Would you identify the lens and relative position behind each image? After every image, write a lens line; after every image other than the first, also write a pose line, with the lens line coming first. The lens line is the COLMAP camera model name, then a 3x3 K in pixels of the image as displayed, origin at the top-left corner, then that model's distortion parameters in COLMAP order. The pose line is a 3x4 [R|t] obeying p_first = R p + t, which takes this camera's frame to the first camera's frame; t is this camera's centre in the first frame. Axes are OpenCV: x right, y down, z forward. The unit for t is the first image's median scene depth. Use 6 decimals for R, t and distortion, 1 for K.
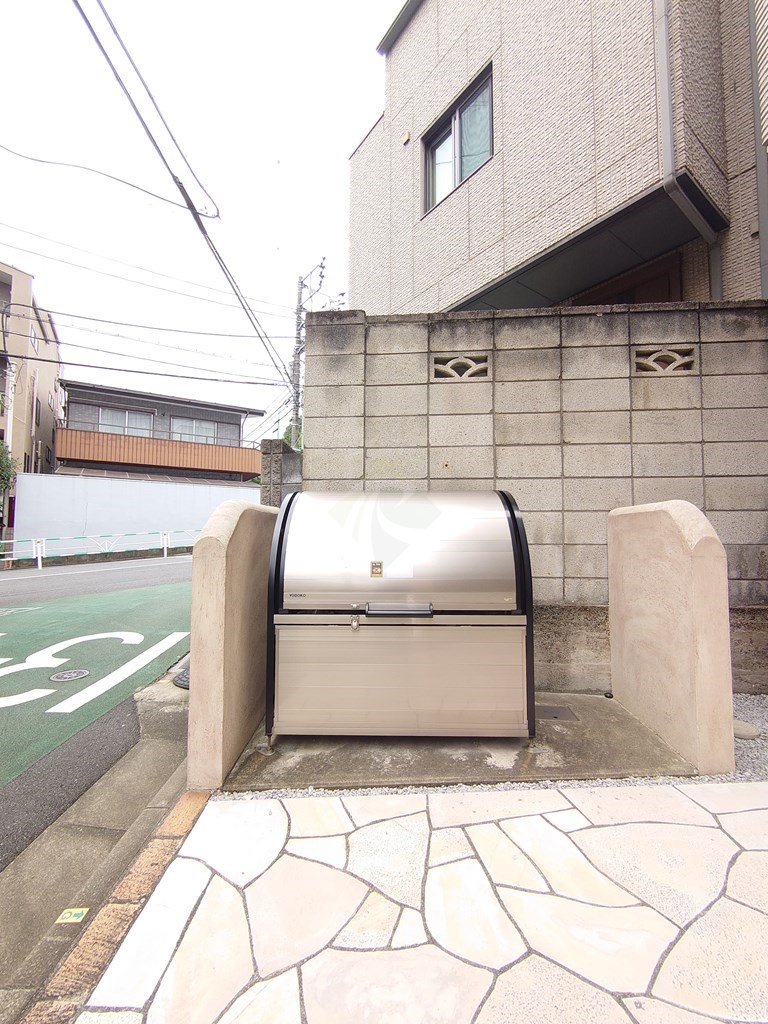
lens RADIAL K [[485.7, 0, 387.3], [0, 485.7, 511.4], [0, 0, 1]] dist [0.018922, 0.000136]
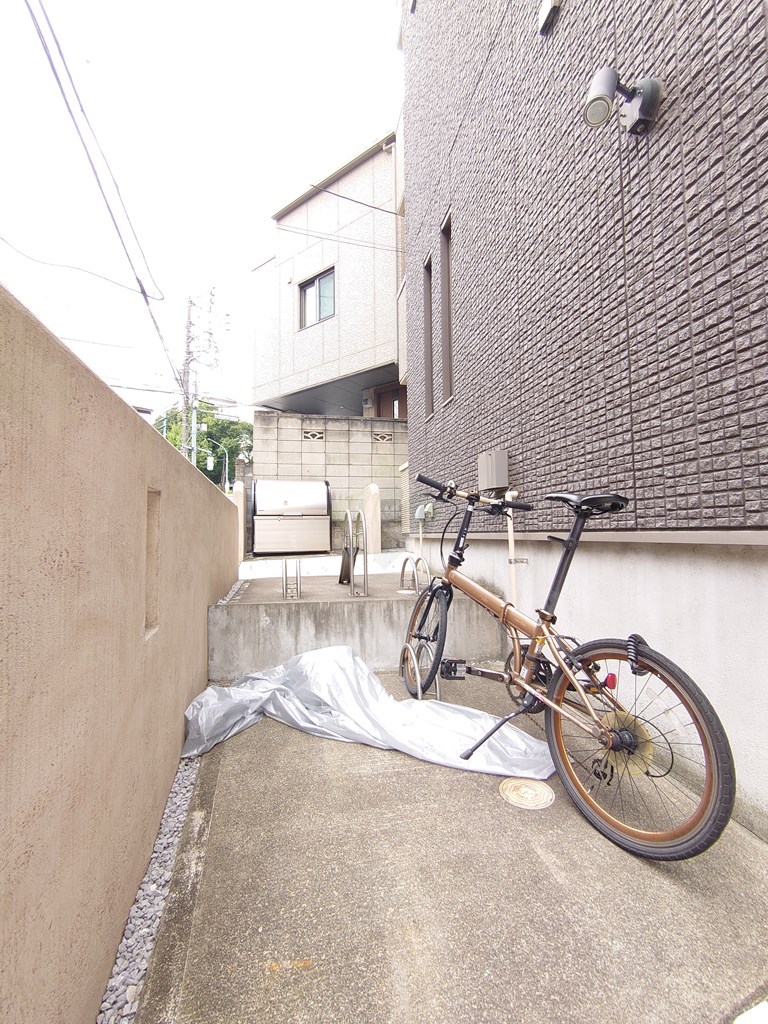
lens RADIAL K [[485.7, 0, 386.2], [0, 485.7, 510.0], [0, 0, 1]] dist [0.018922, 0.000136]
pose [[0.967635, 0.004117, 0.252319, -0.142403], [-0.005513, 0.999973, 0.004829, 0.108189], [-0.252292, -0.006063, 0.967632, -1.753881]]
